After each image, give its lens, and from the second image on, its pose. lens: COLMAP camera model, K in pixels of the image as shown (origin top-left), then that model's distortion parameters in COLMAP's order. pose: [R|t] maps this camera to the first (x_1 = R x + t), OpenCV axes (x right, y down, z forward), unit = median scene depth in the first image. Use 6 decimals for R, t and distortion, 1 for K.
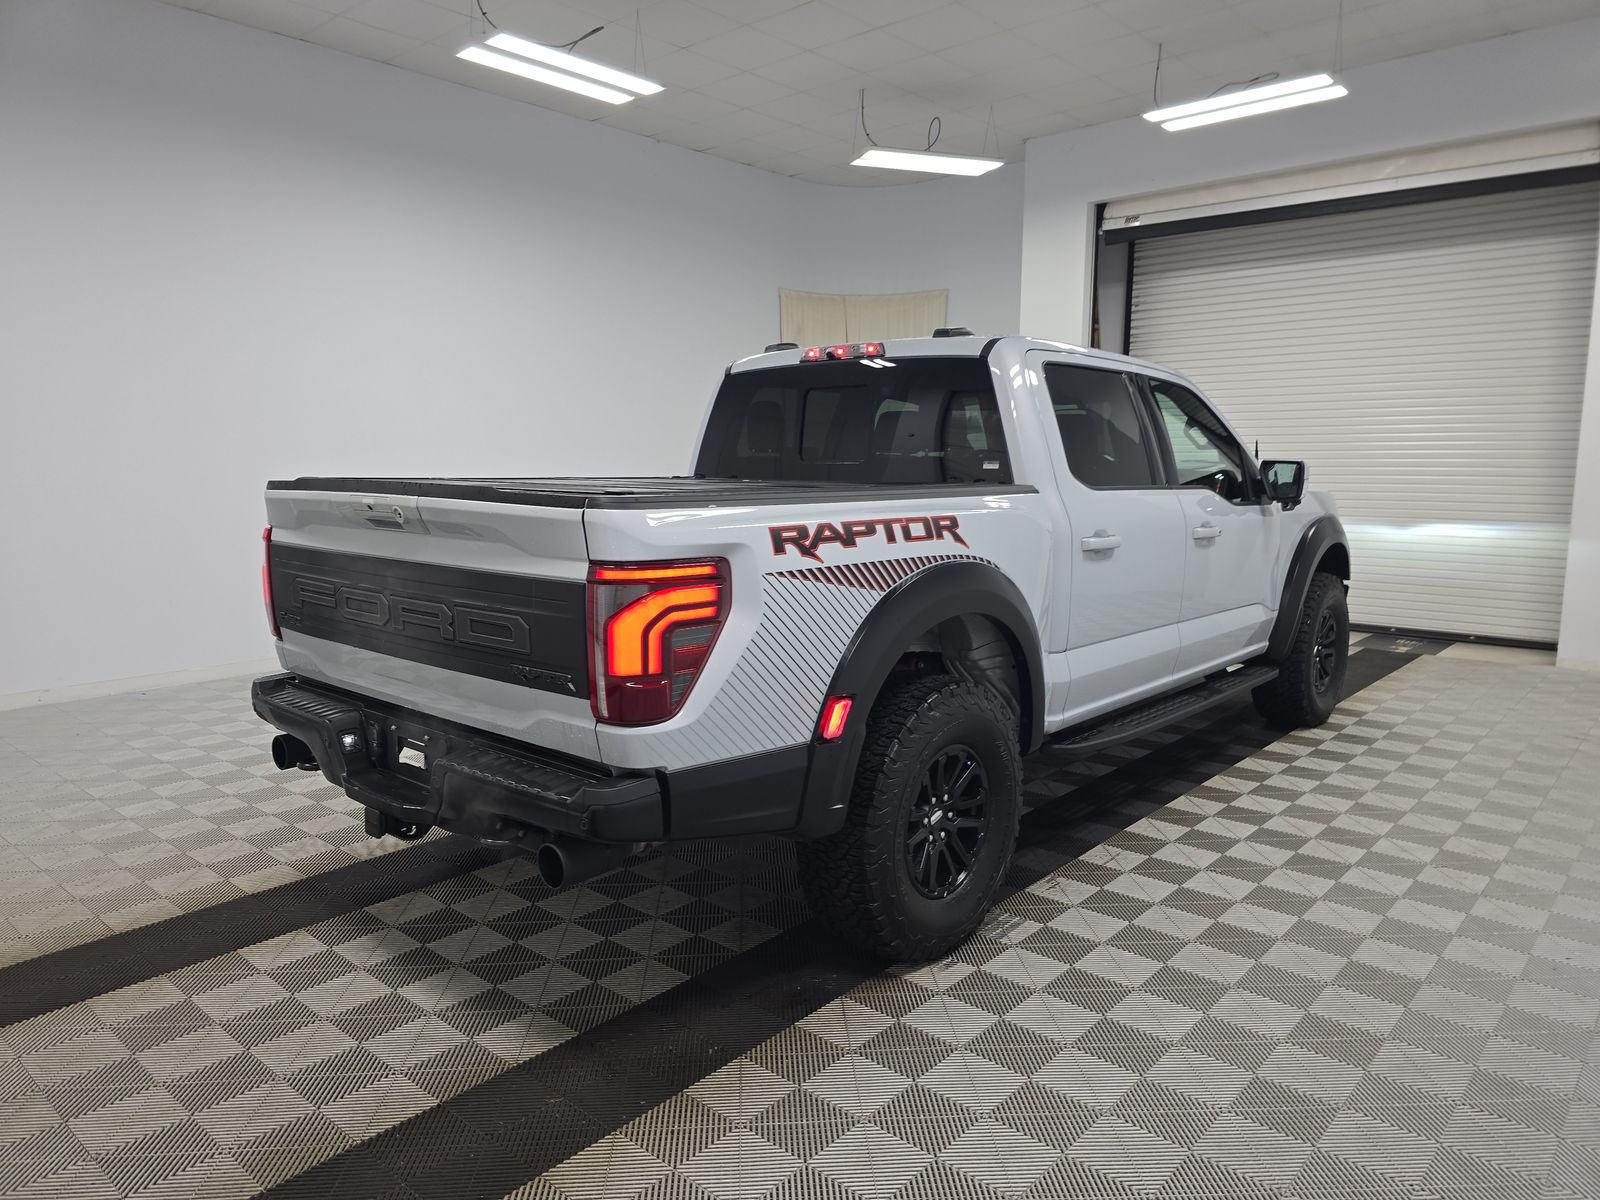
lens RADIAL K [[1078.2, 0, 811.7], [0, 1078.2, 593.3], [0, 0, 1]] dist [0.060850, -0.036730]
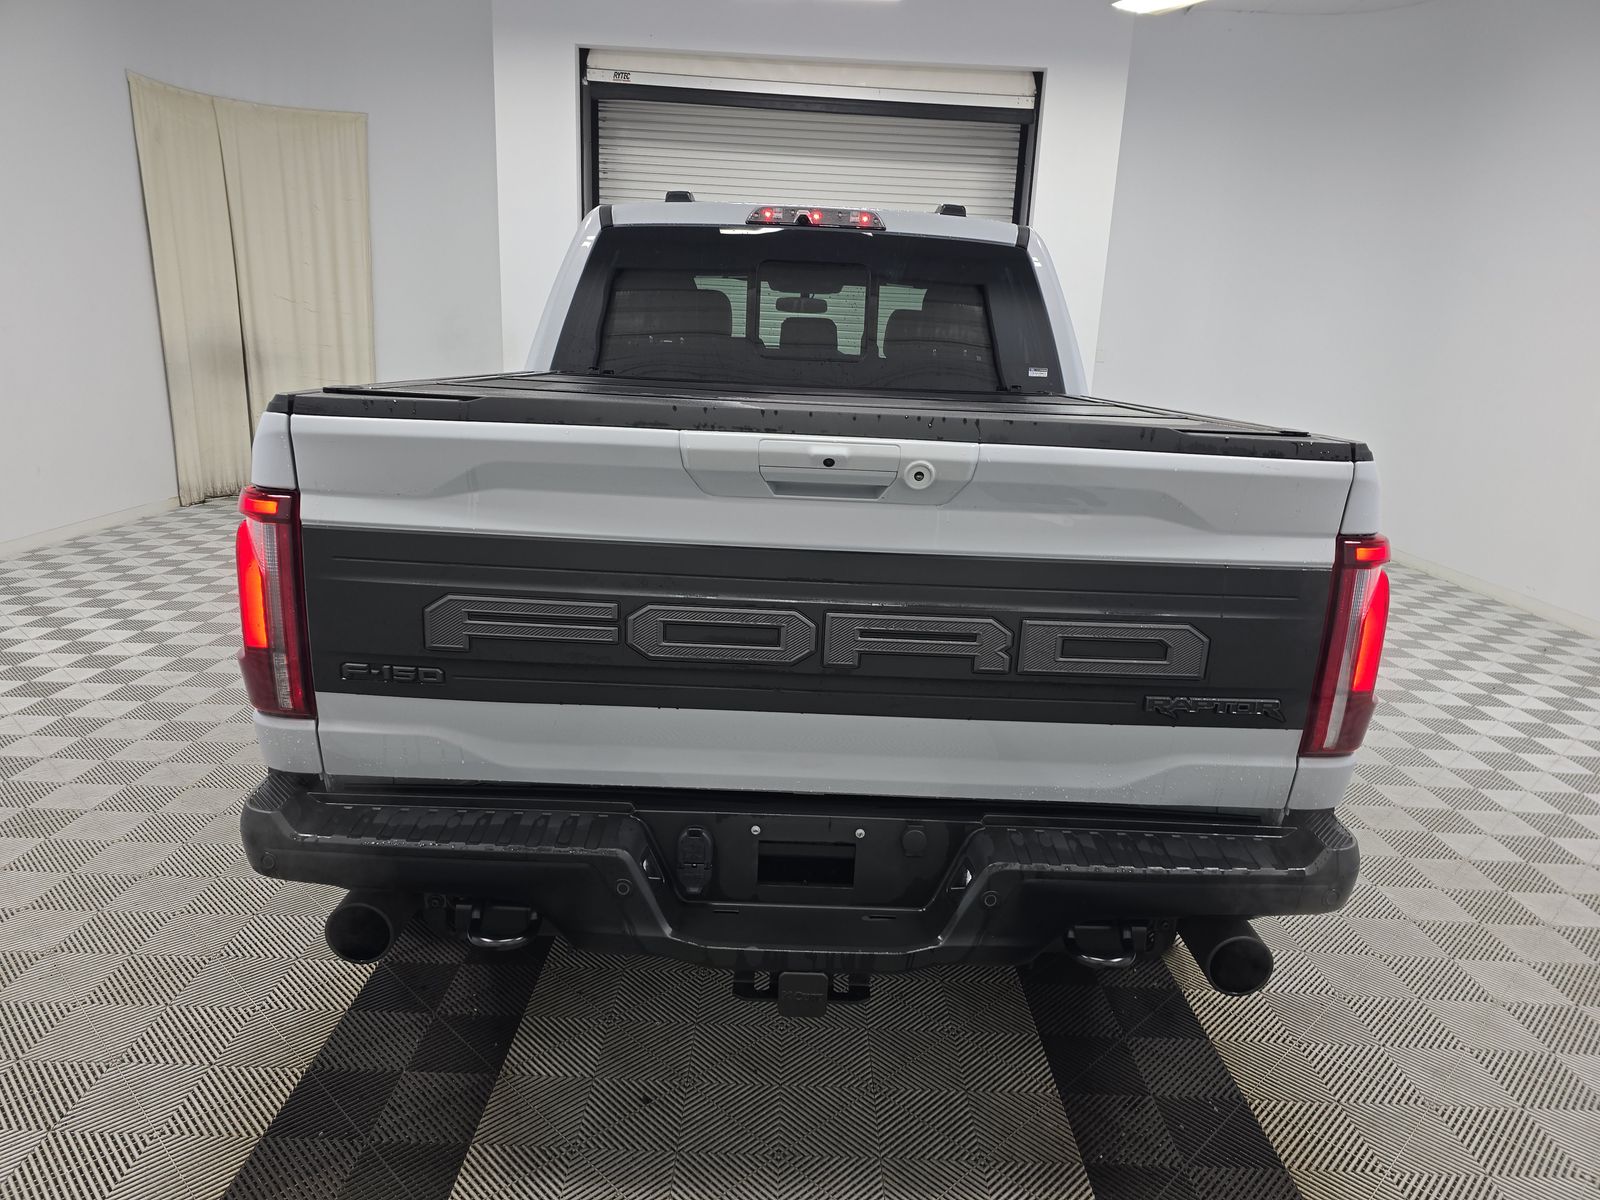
lens RADIAL K [[1078.2, 0, 803.9], [0, 1078.2, 593.2], [0, 0, 1]] dist [0.060850, -0.036730]
pose [[0.745244, -0.120673, 0.655781, -0.556424], [0.043756, 0.990218, 0.132489, -0.060949], [-0.665355, -0.070043, 0.743234, 0.421456]]
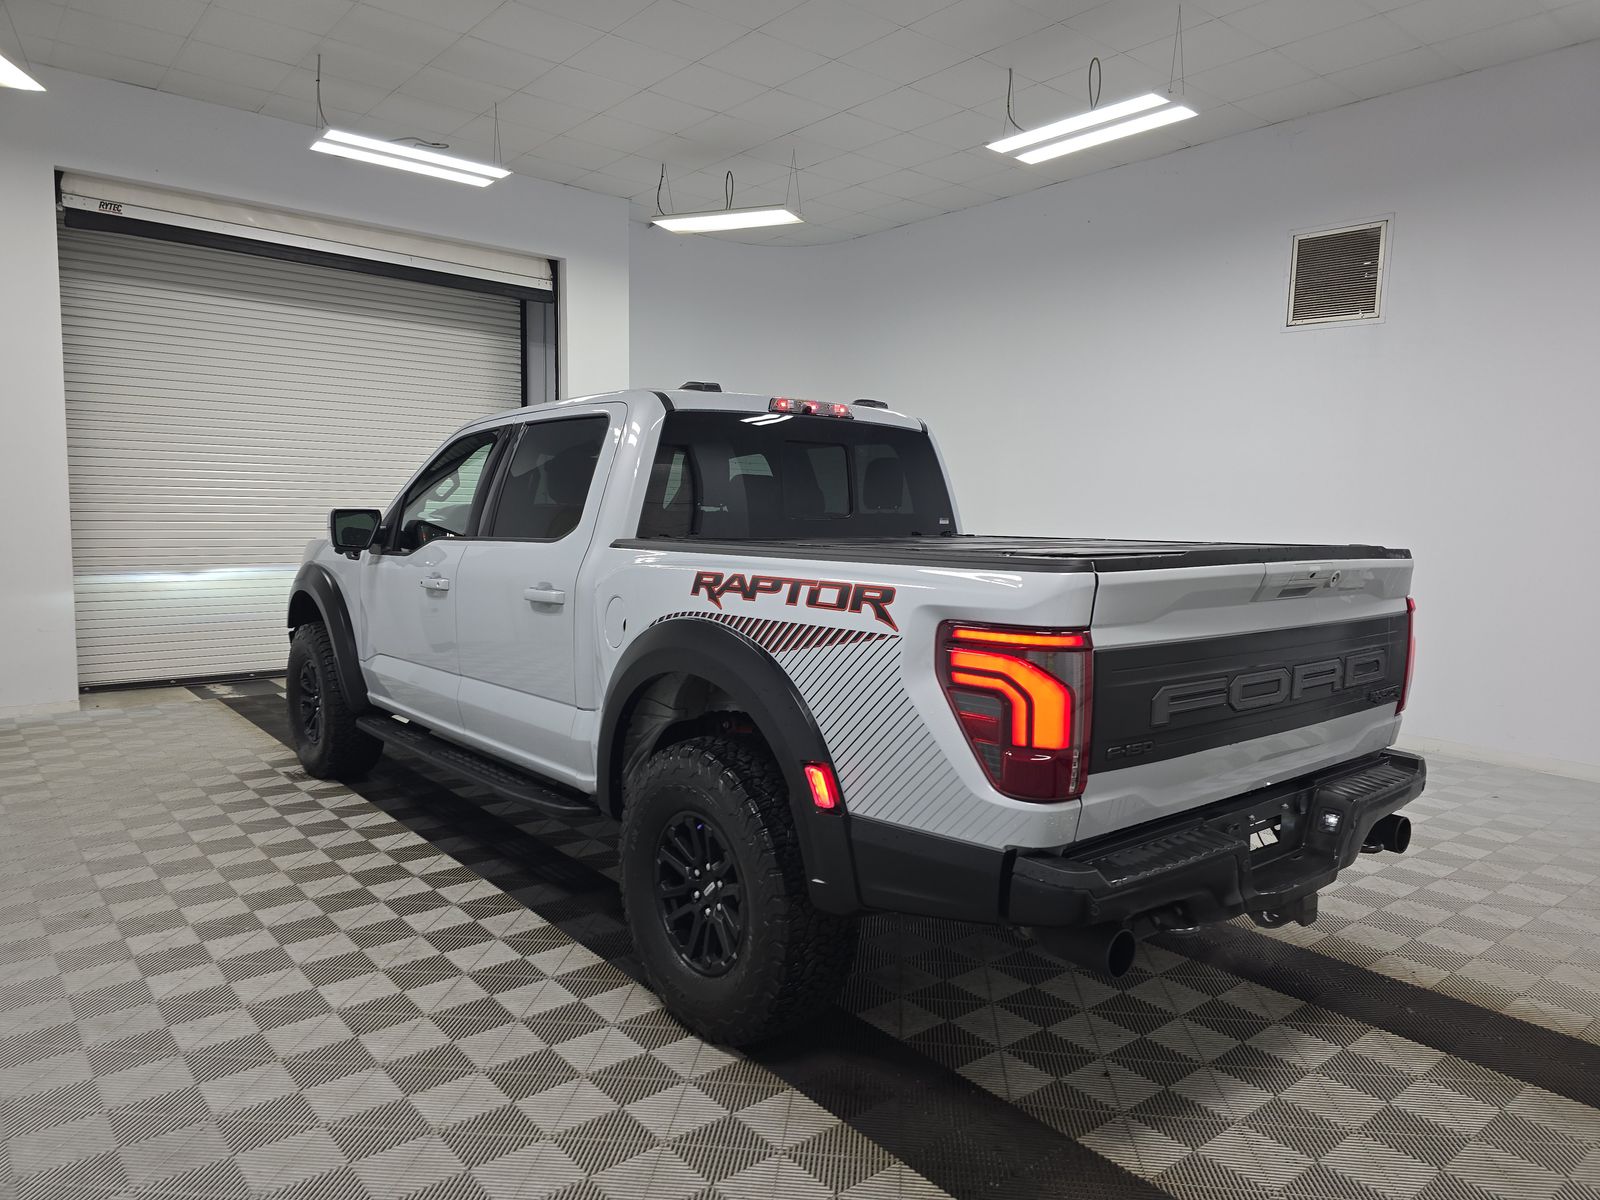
lens RADIAL K [[1078.2, 0, 815.9], [0, 1078.2, 585.2], [0, 0, 1]] dist [0.060850, -0.036730]
pose [[0.147165, -0.070634, 0.986587, -1.002827], [0.113149, 0.992101, 0.054151, -0.121608], [-0.982619, 0.103663, 0.153995, 0.905607]]
